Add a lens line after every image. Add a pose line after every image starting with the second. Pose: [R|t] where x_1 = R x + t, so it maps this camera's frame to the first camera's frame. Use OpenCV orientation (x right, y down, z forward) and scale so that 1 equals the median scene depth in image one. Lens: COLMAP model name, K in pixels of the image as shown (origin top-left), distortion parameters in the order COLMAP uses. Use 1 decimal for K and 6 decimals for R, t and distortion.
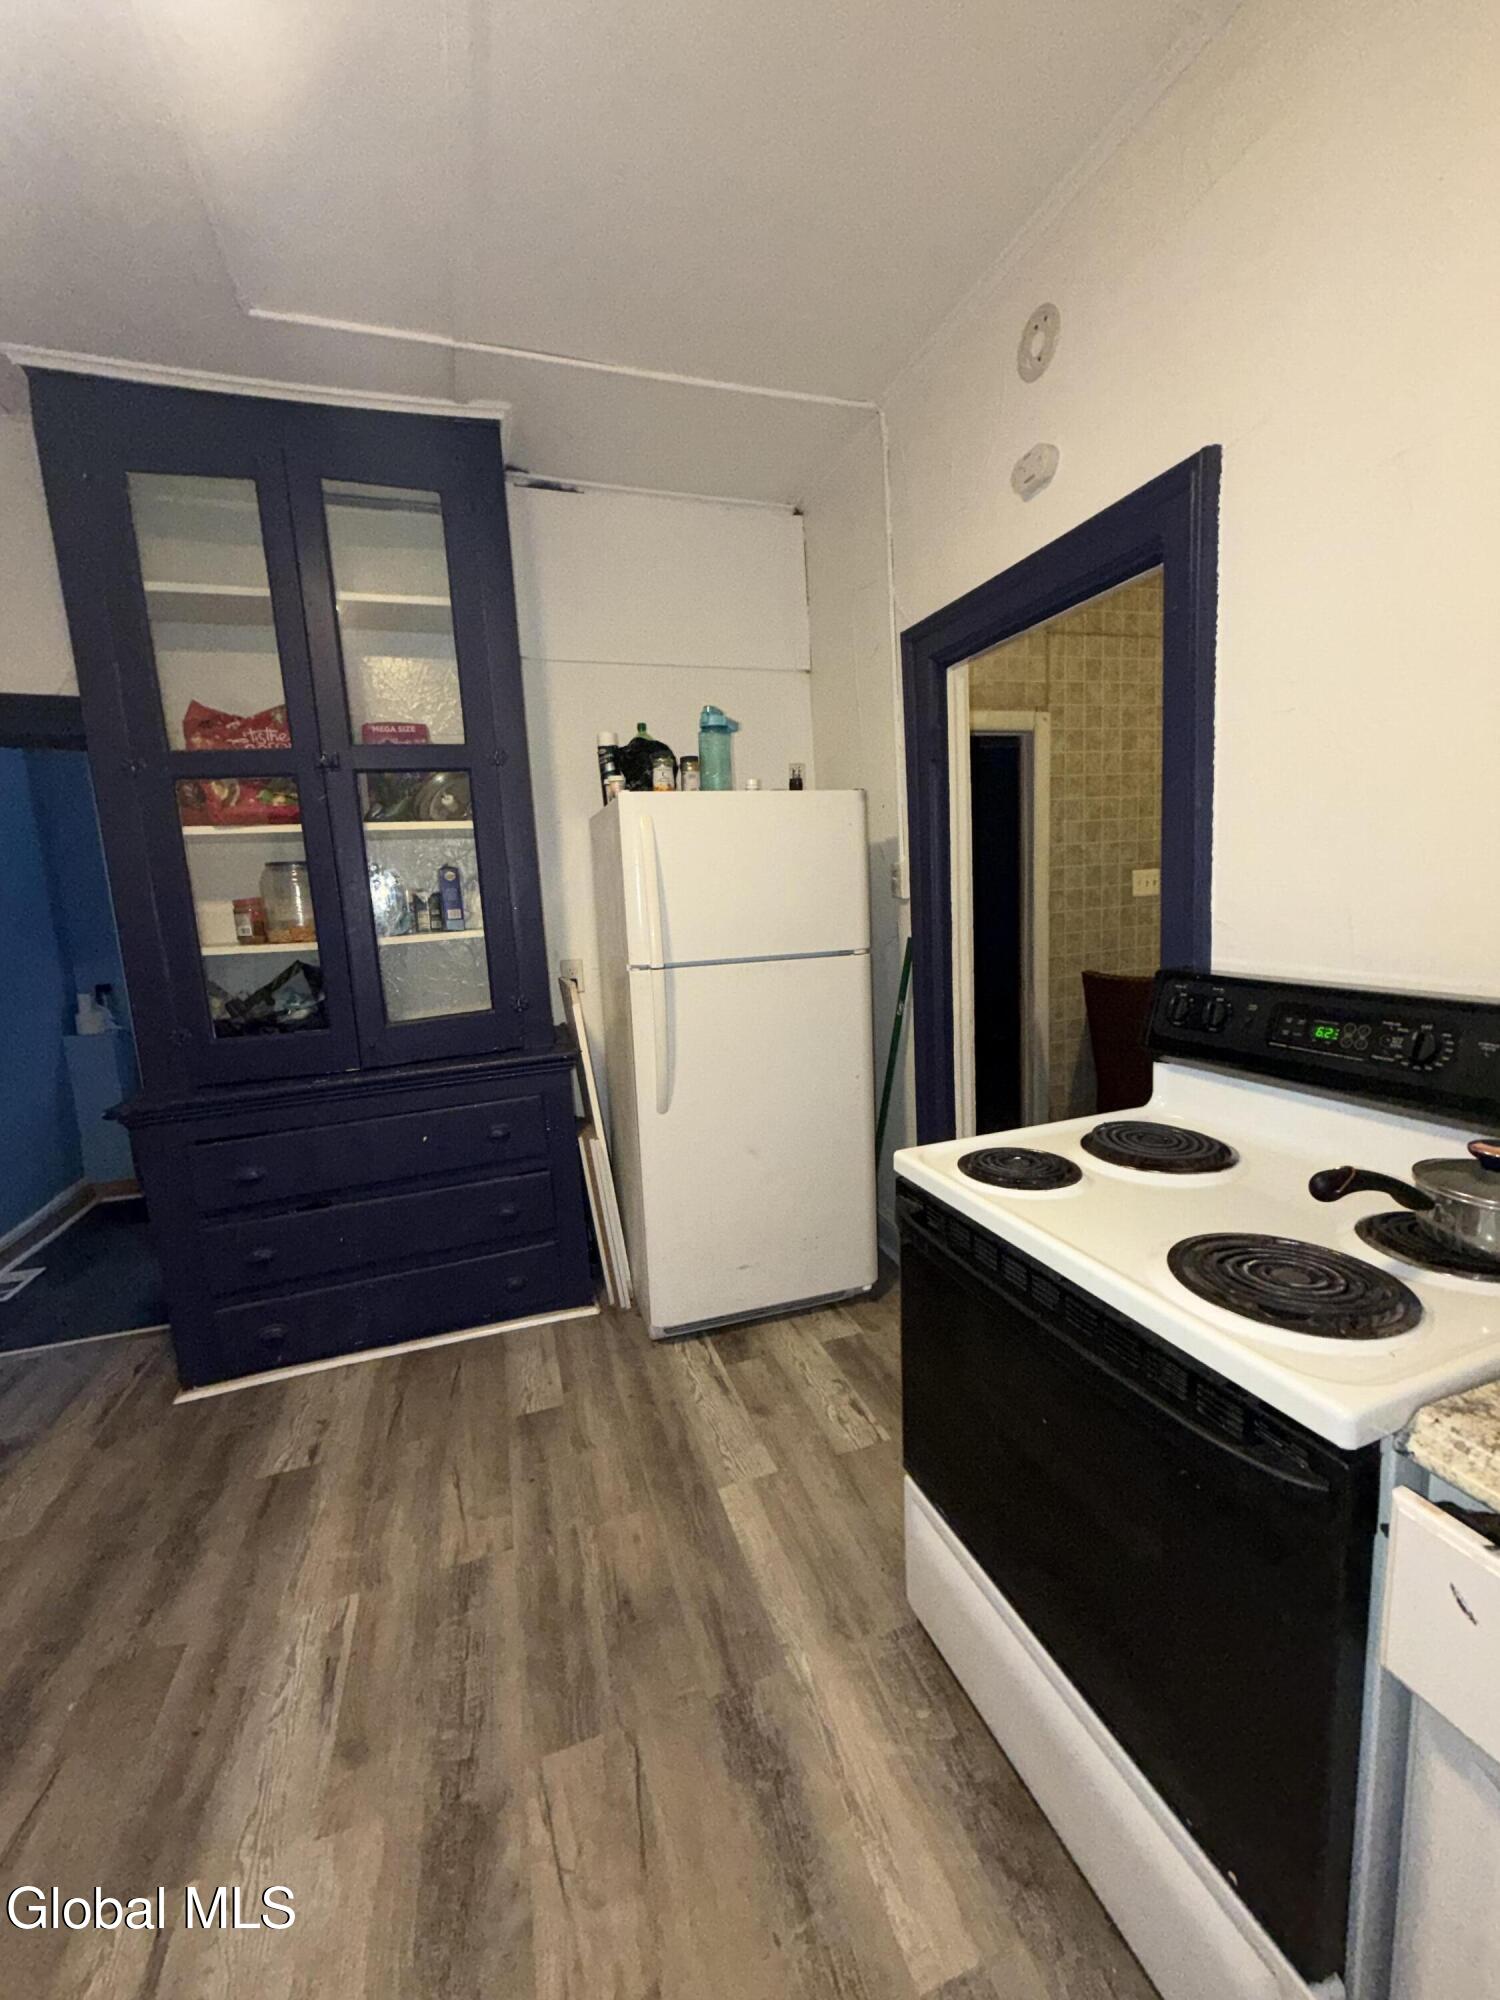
lens RADIAL K [[805.0, 0, 754.0], [0, 805.0, 995.8], [0, 0, 1]] dist [-0.001743, -0.000246]
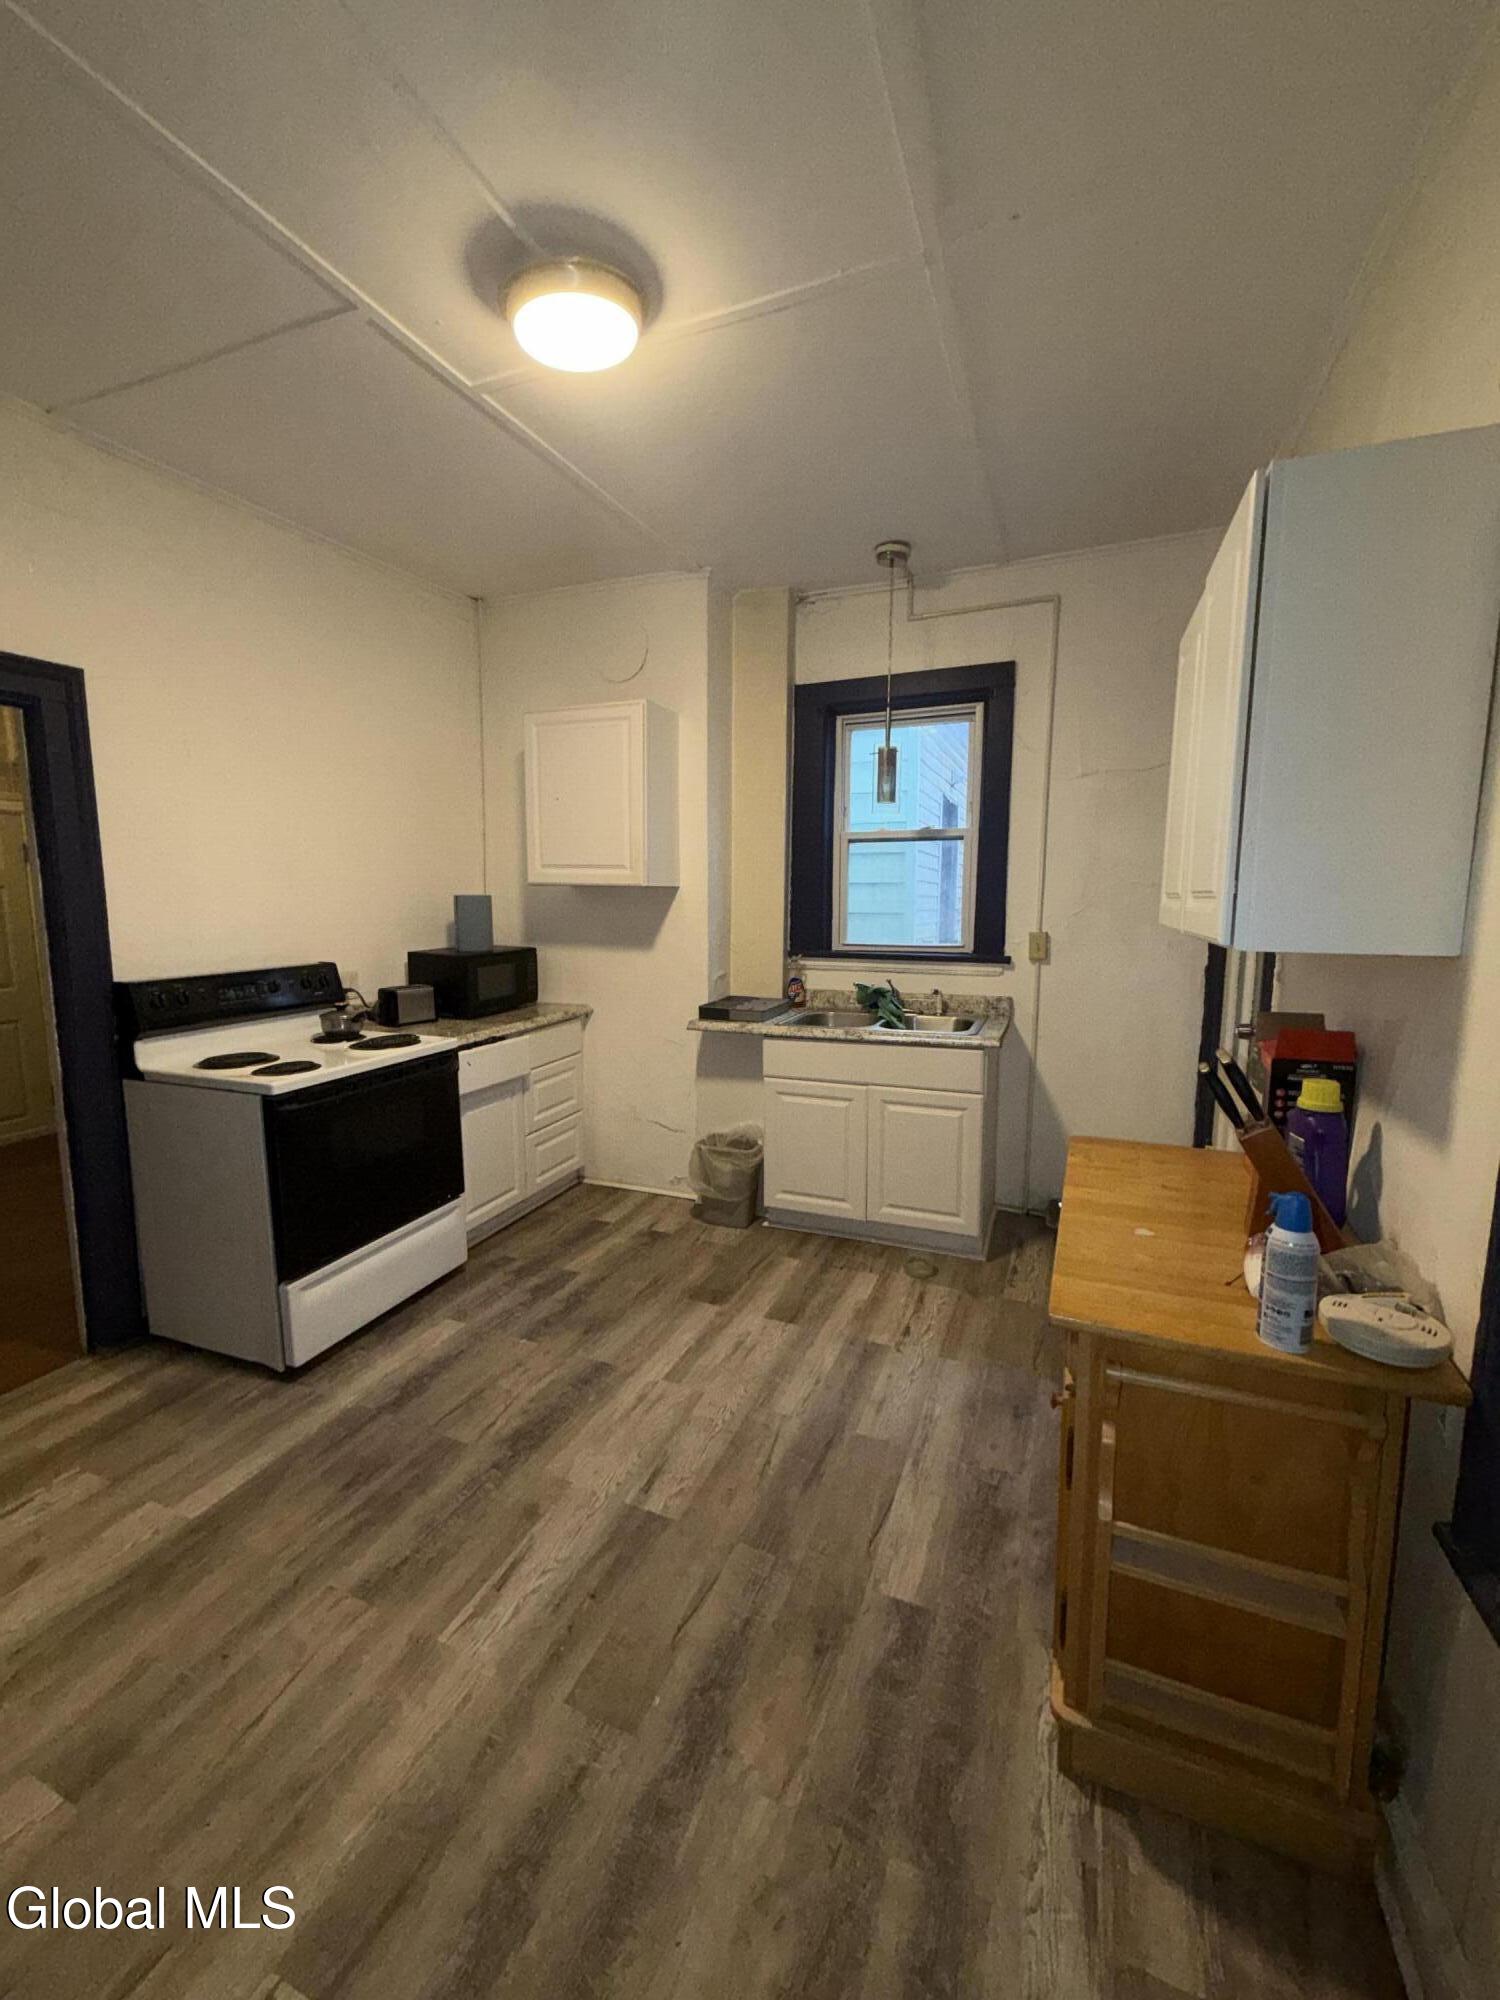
lens RADIAL K [[805.0, 0, 750.2], [0, 805.0, 993.8], [0, 0, 1]] dist [-0.001743, -0.000246]
pose [[-0.751814, -0.035406, 0.658424, -1.528686], [0.127236, 0.972000, 0.197552, -0.178584], [-0.646982, 0.232298, -0.726259, 1.408408]]
